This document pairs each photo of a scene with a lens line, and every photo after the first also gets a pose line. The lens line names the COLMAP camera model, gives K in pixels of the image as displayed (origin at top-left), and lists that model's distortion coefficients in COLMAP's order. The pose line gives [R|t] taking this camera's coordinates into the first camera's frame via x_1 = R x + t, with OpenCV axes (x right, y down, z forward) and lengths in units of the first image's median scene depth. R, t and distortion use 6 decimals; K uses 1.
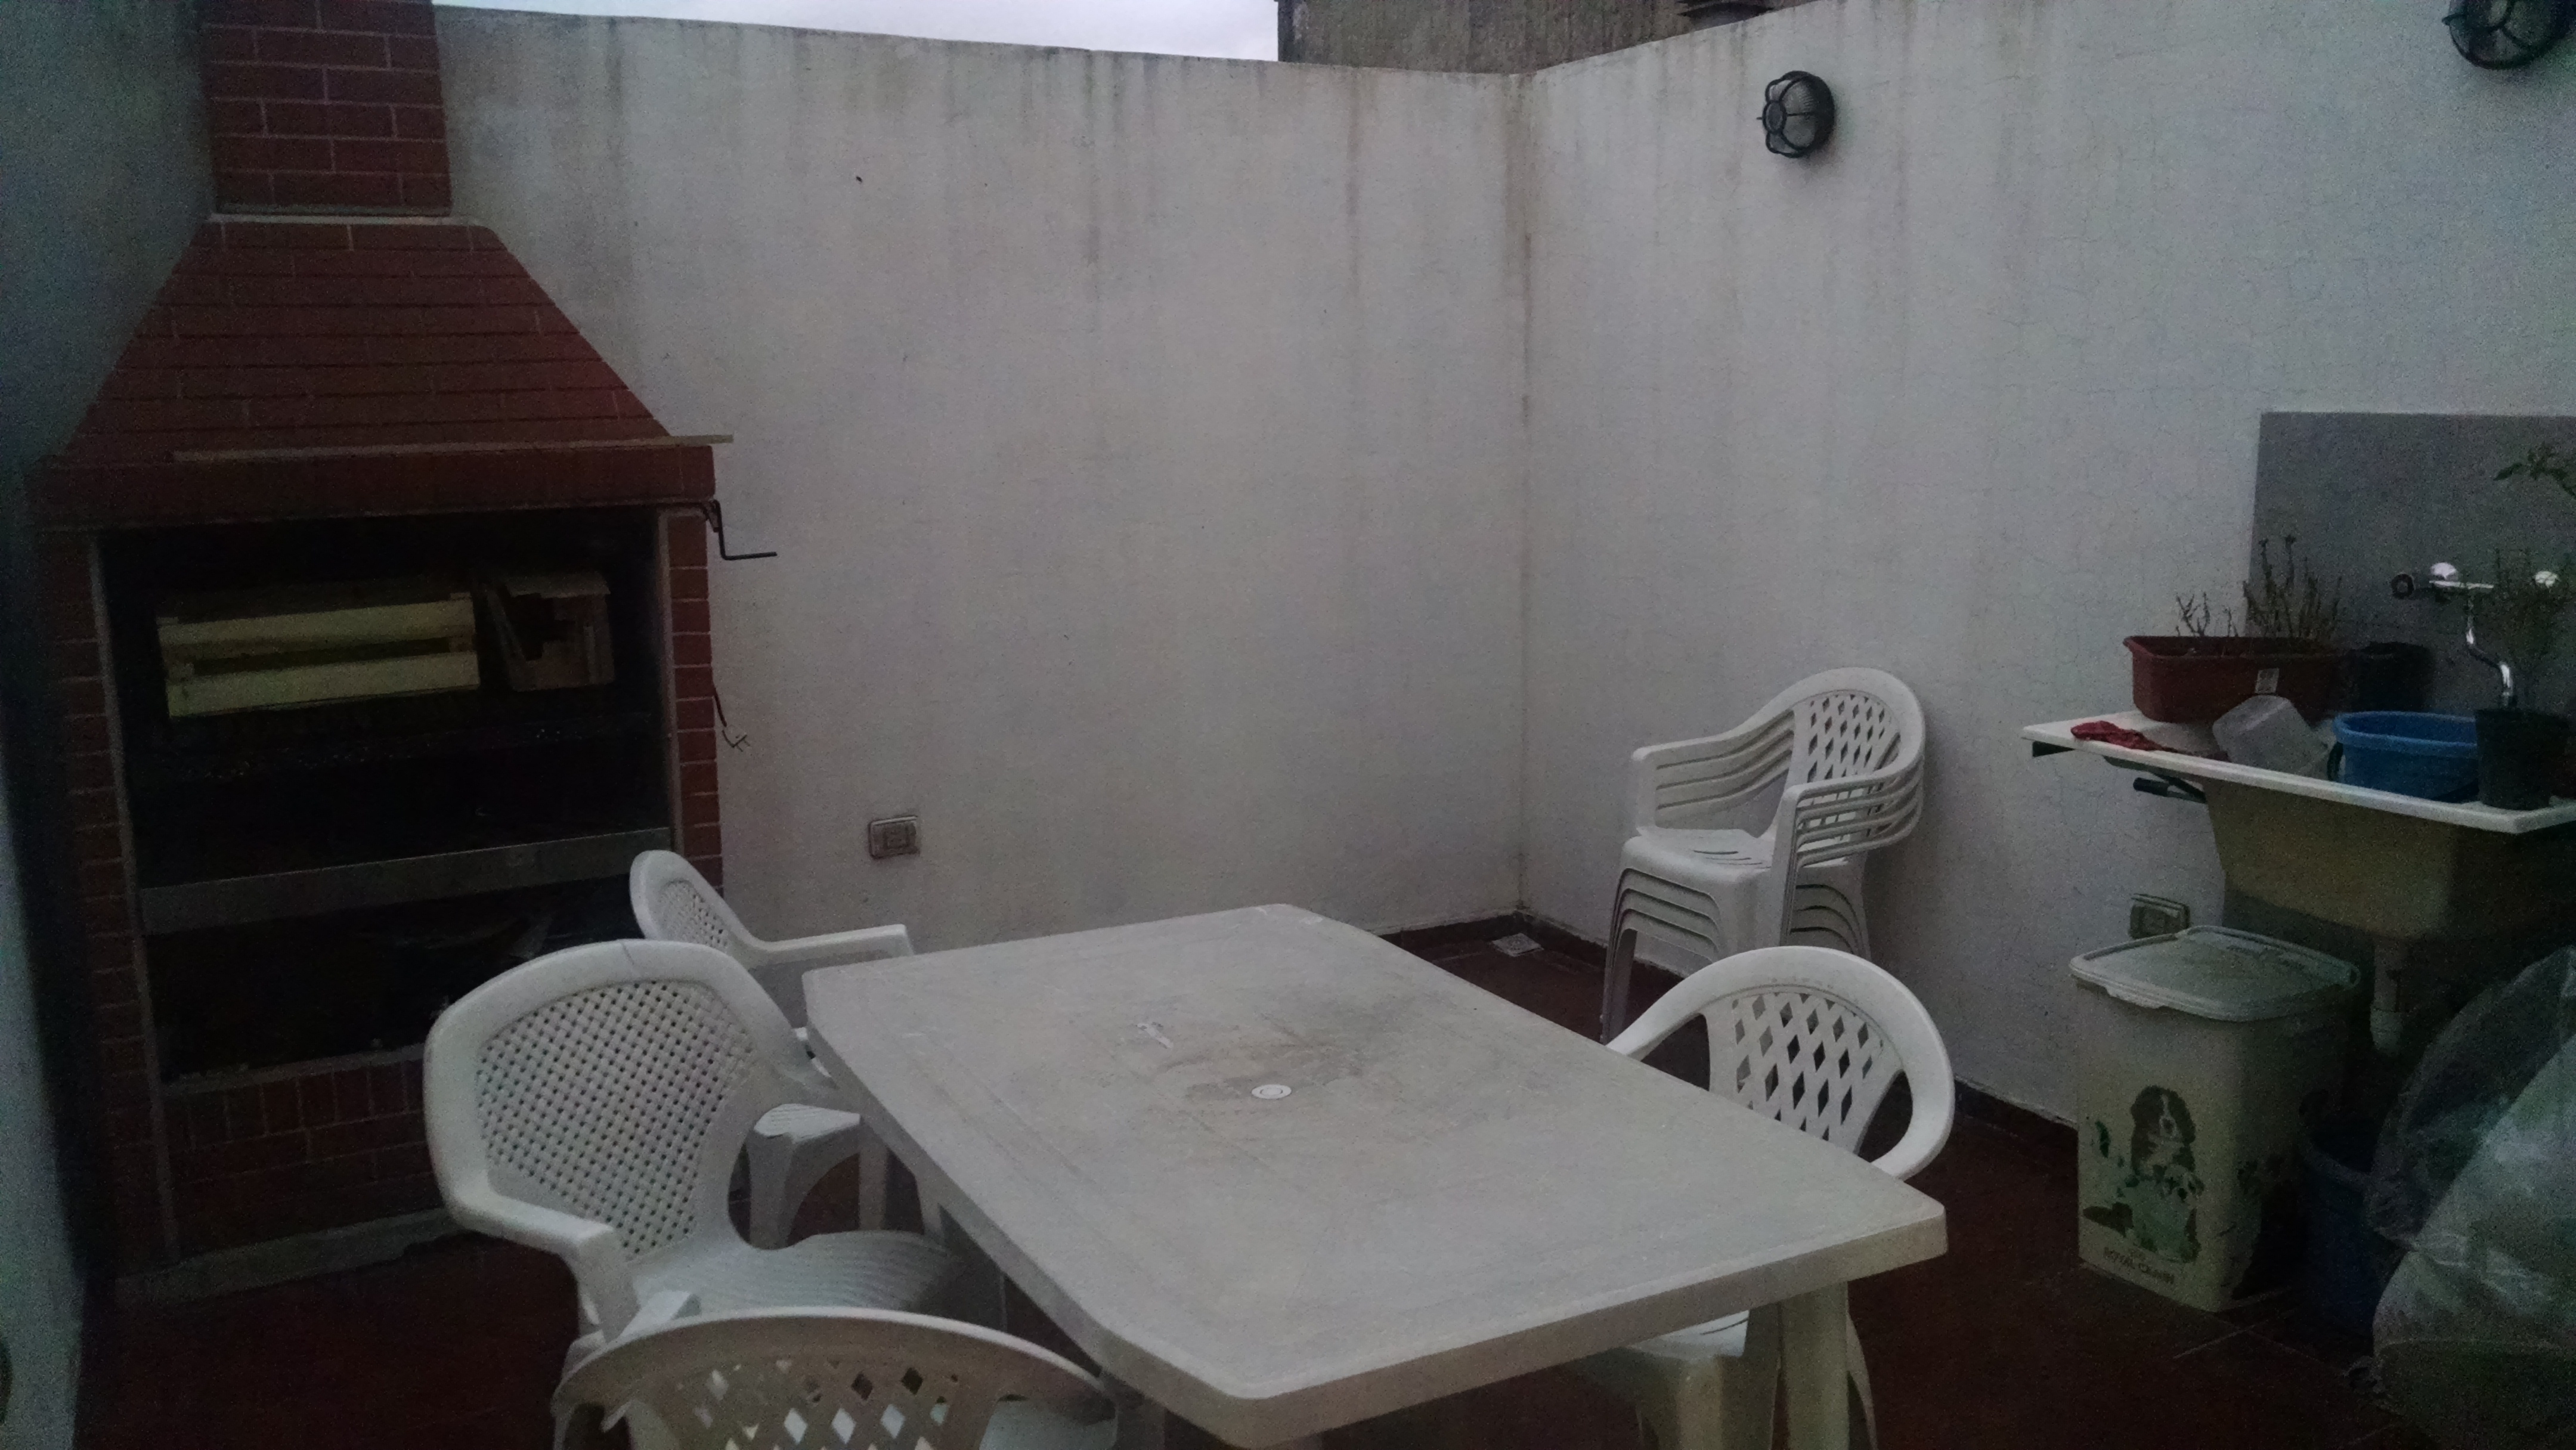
lens RADIAL K [[1970.5, 0, 1288.0], [0, 1970.5, 725.0], [0, 0, 1]] dist [0.057102, -0.125995]
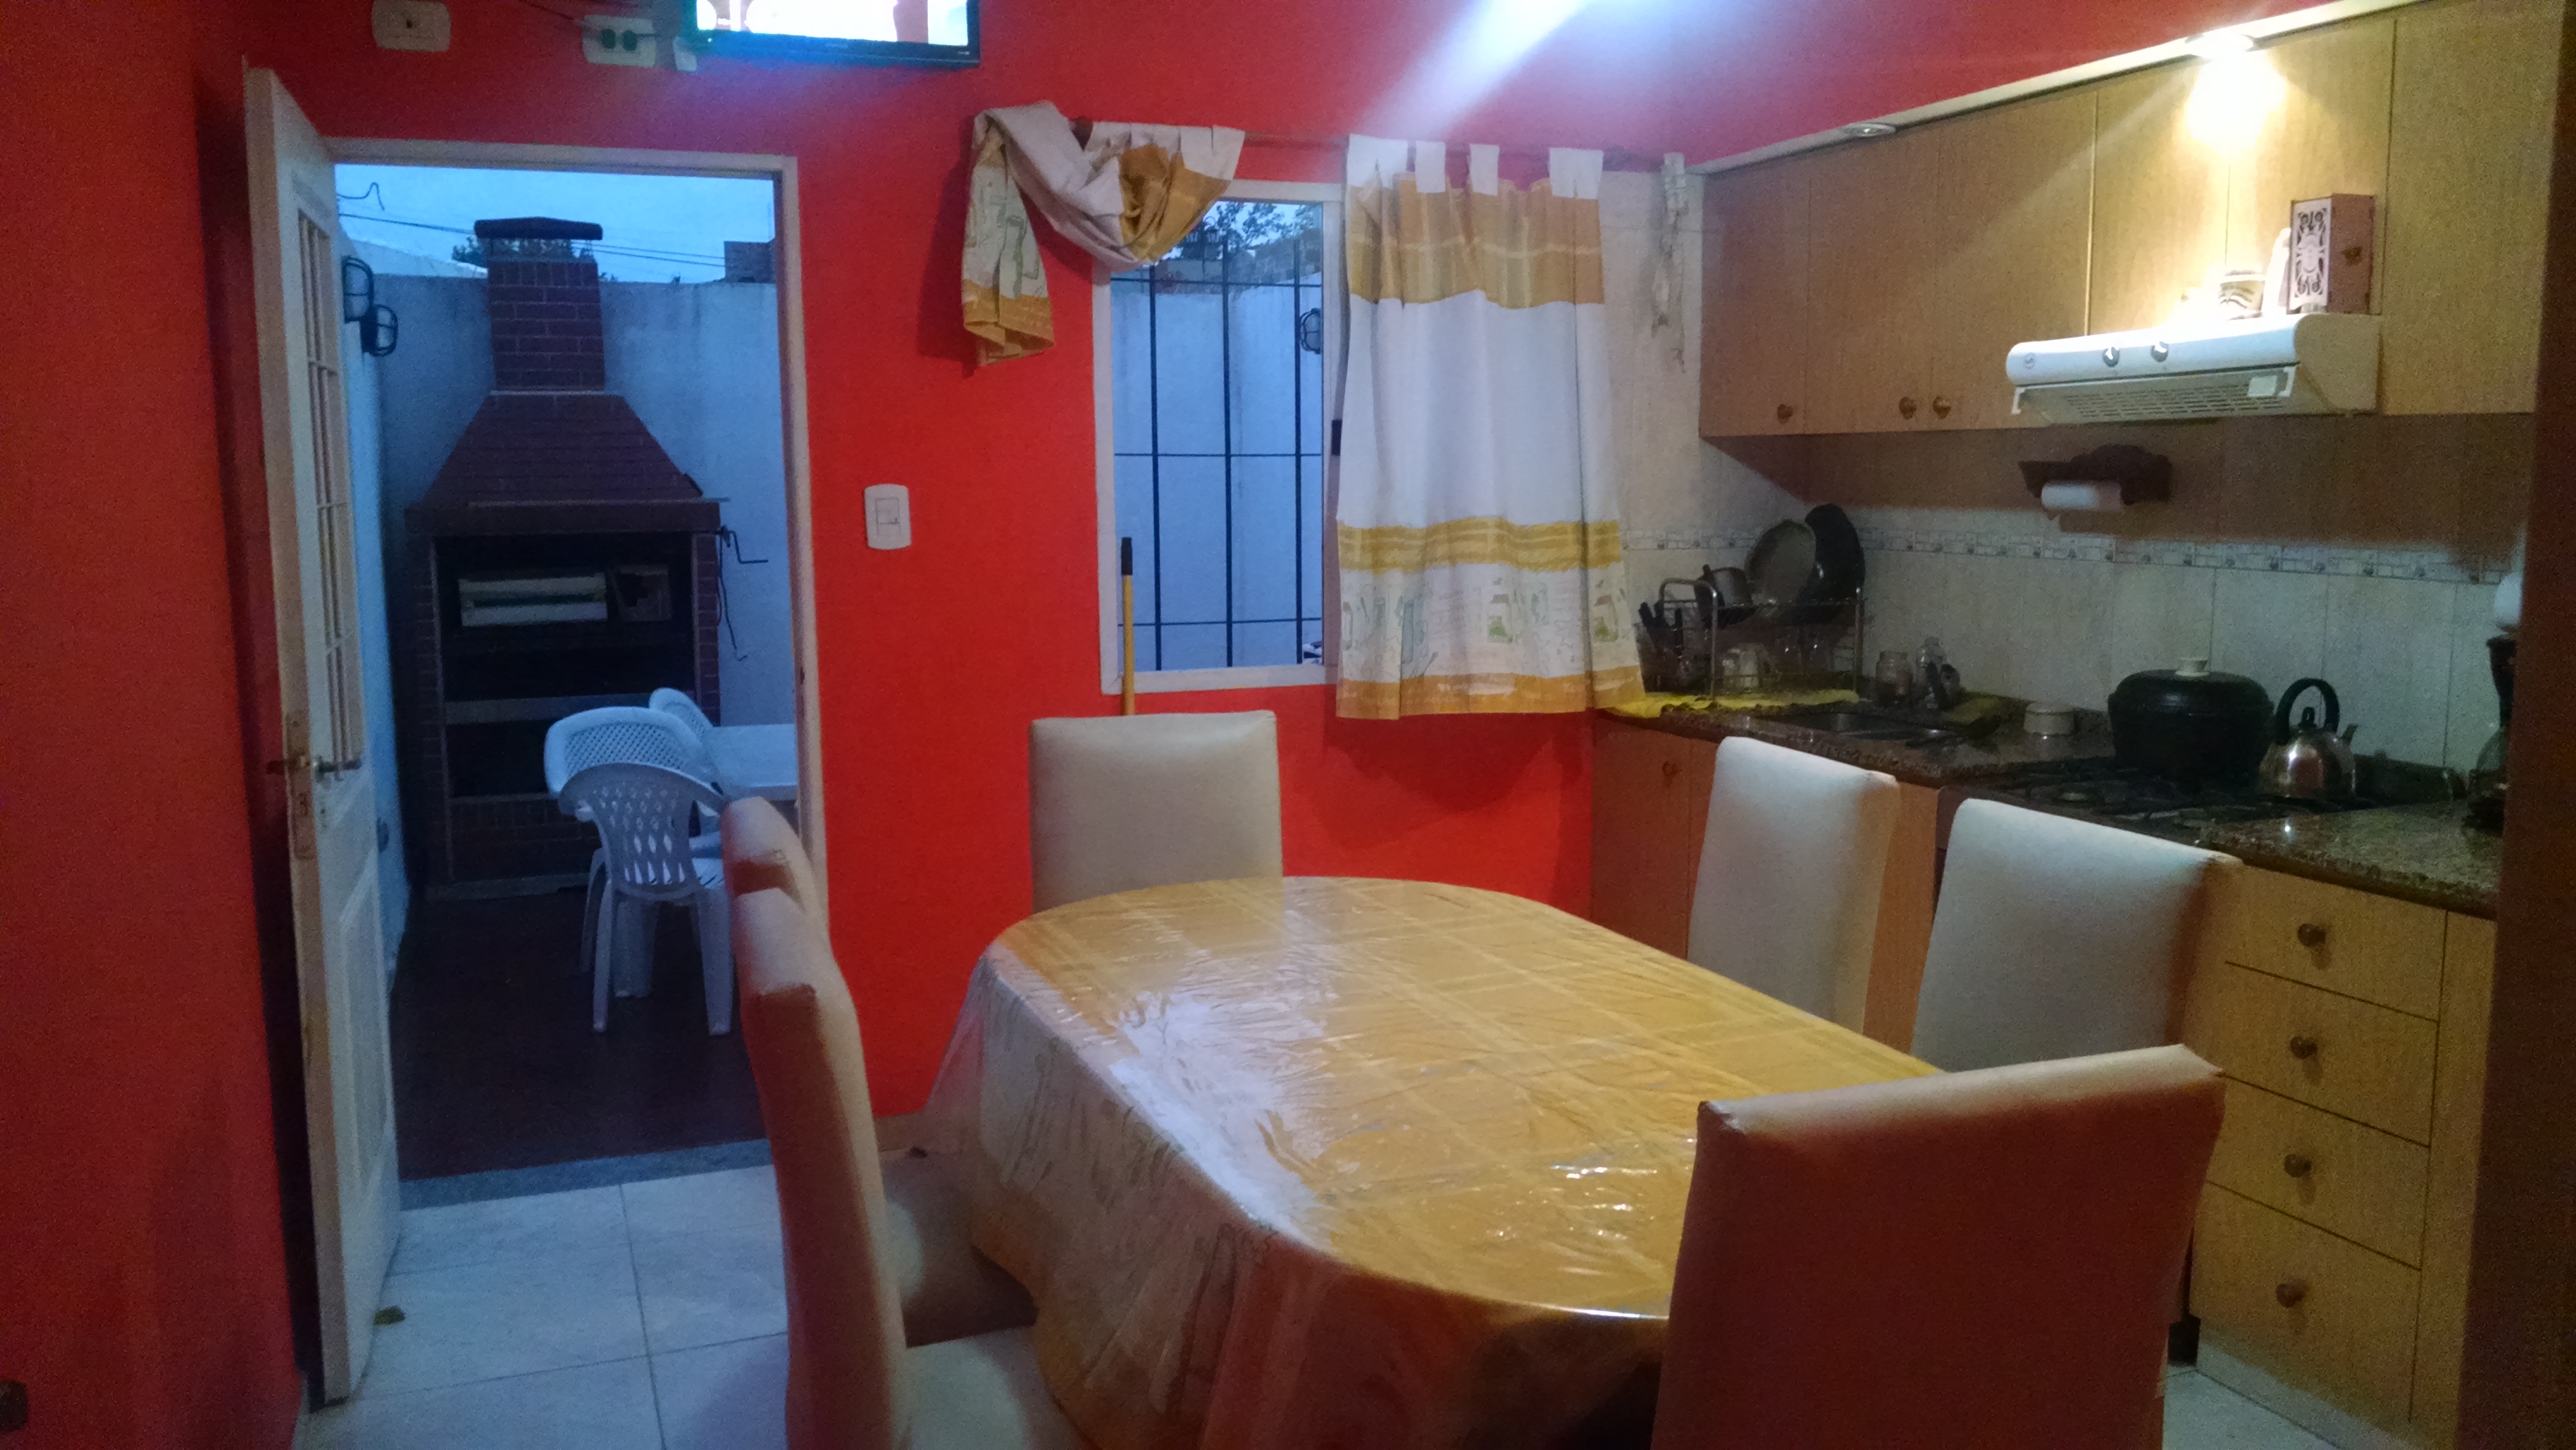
lens RADIAL K [[1970.5, 0, 1288.0], [0, 1970.5, 725.0], [0, 0, 1]] dist [0.057102, -0.125995]
pose [[0.990657, 0.020127, -0.134883, 0.575346], [-0.026296, 0.998680, -0.044116, 0.163571], [0.133817, 0.047251, 0.989879, -0.939488]]
